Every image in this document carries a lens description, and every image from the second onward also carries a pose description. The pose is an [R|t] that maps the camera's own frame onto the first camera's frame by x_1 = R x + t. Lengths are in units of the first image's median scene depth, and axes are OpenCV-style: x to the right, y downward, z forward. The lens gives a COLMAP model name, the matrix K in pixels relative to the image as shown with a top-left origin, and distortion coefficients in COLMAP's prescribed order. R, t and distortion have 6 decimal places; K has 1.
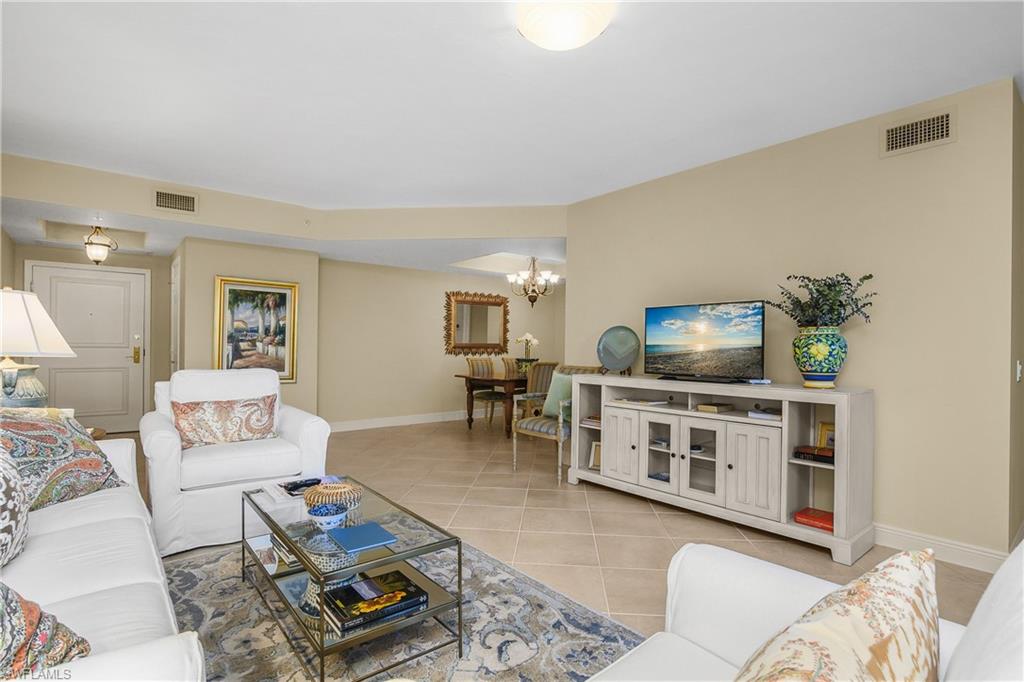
lens RADIAL K [[503.1, 0, 494.3], [0, 503.1, 380.1], [0, 0, 1]] dist [-0.018015, -0.000191]
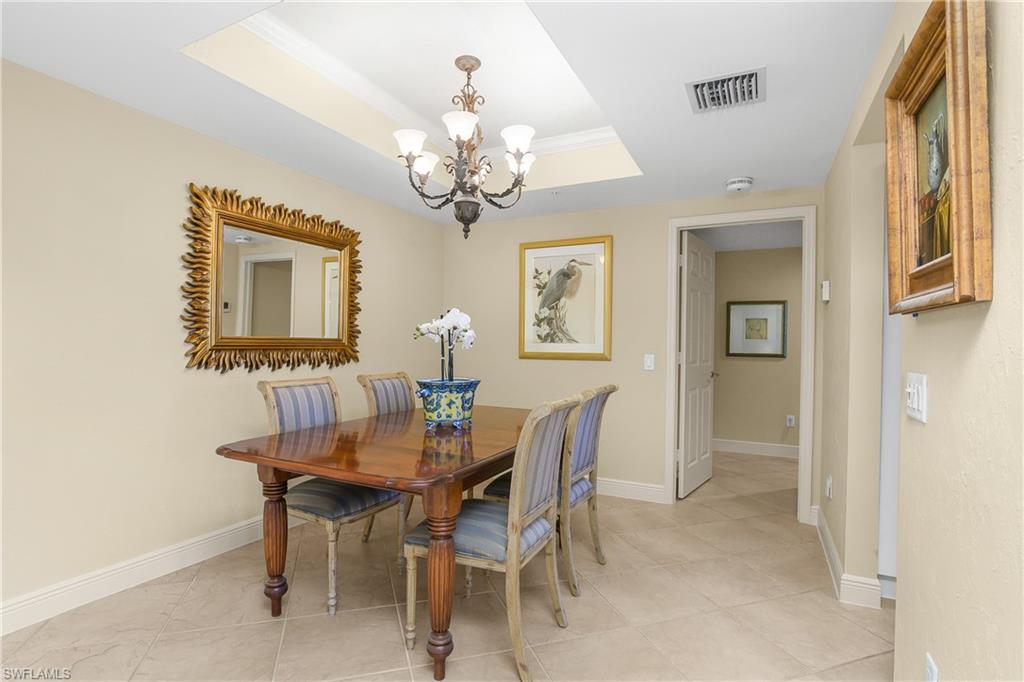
lens RADIAL K [[503.1, 0, 502.2], [0, 503.1, 347.4], [0, 0, 1]] dist [-0.018015, -0.000191]
pose [[0.906923, -0.002178, 0.421290, -0.045869], [0.026444, 0.998309, -0.051765, -0.042909], [-0.420465, 0.058088, 0.905448, 0.602563]]
